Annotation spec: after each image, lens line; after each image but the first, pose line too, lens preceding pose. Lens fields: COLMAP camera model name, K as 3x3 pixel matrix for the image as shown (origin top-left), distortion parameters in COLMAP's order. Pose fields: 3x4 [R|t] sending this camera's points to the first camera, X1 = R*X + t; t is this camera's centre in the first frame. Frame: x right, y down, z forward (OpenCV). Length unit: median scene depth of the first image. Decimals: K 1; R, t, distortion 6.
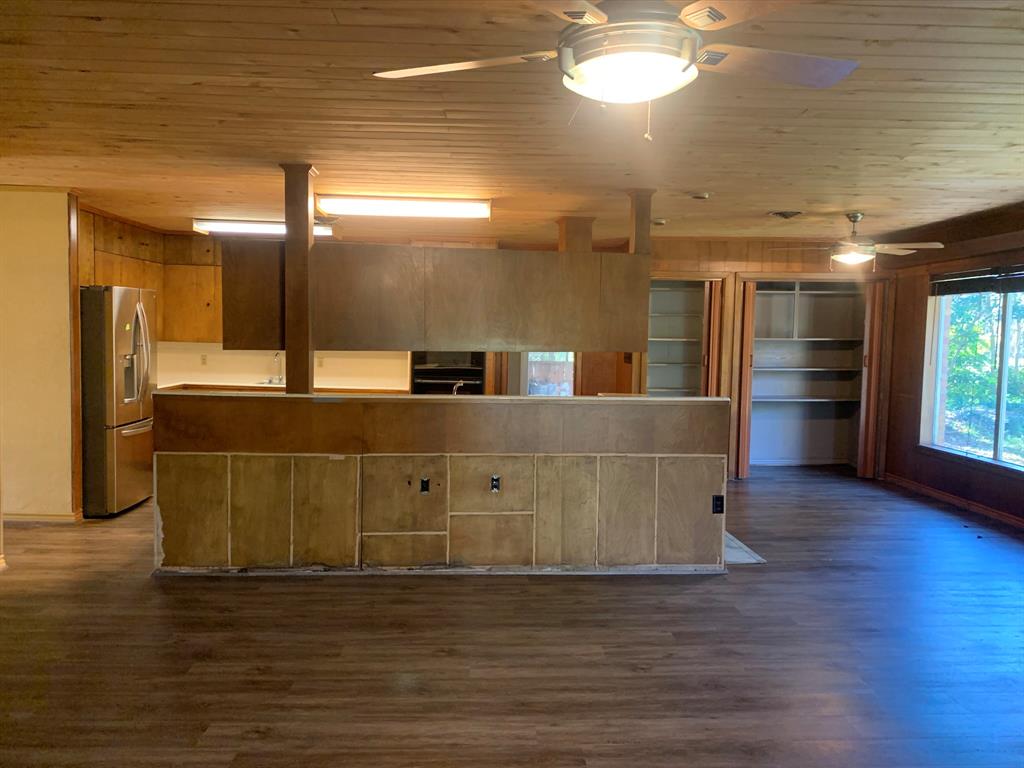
lens RADIAL K [[797.1, 0, 509.5], [0, 797.1, 382.0], [0, 0, 1]] dist [0.003448, 0.000843]
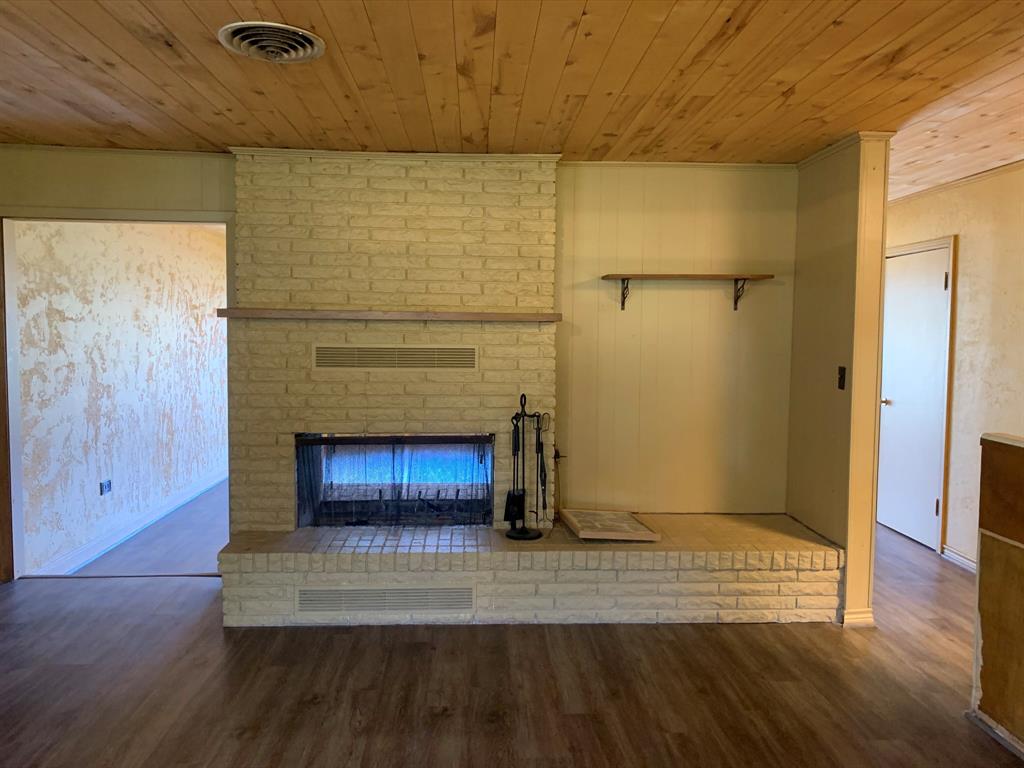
lens RADIAL K [[762.1, 0, 517.7], [0, 762.1, 382.1], [0, 0, 1]] dist [0.045581, -0.064363]
pose [[0.013322, 0.040466, -0.999092, 0.221402], [-0.076648, 0.996282, 0.039330, -0.035351], [0.996969, 0.076055, 0.016374, 0.811087]]
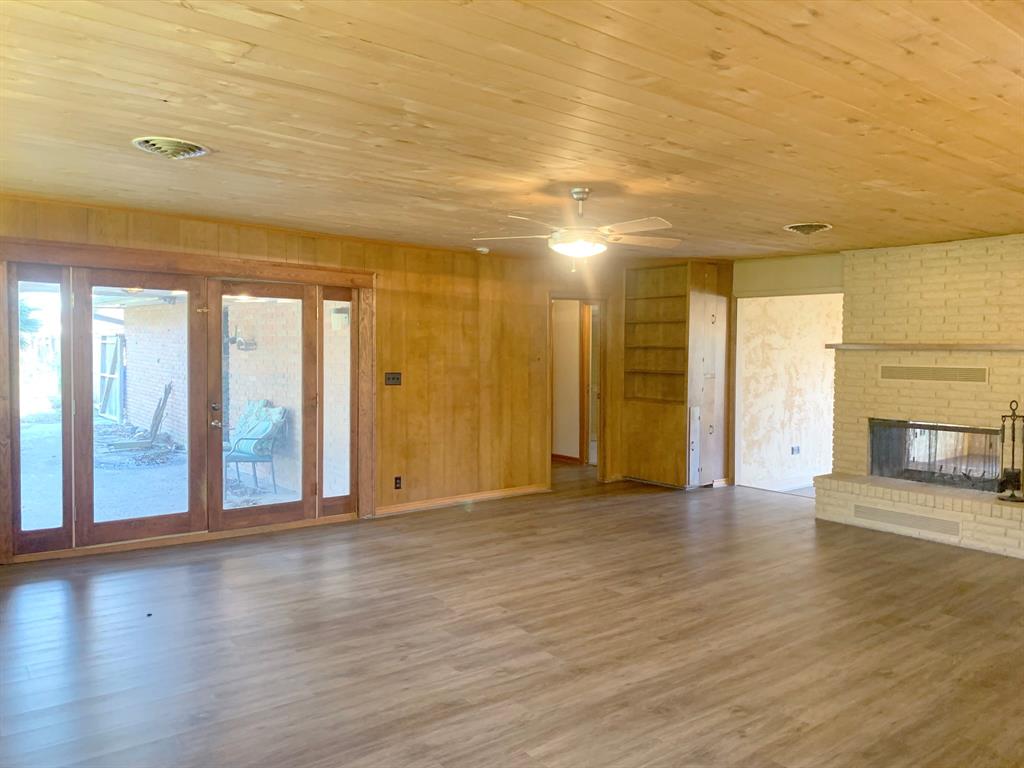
lens RADIAL K [[782.8, 0, 517.9], [0, 782.8, 380.9], [0, 0, 1]] dist [0.013239, 0.003588]
pose [[-0.815454, -0.003152, -0.578813, 0.926573], [-0.064075, 0.994331, 0.084858, -0.090092], [0.575264, 0.106285, -0.811033, 1.581780]]
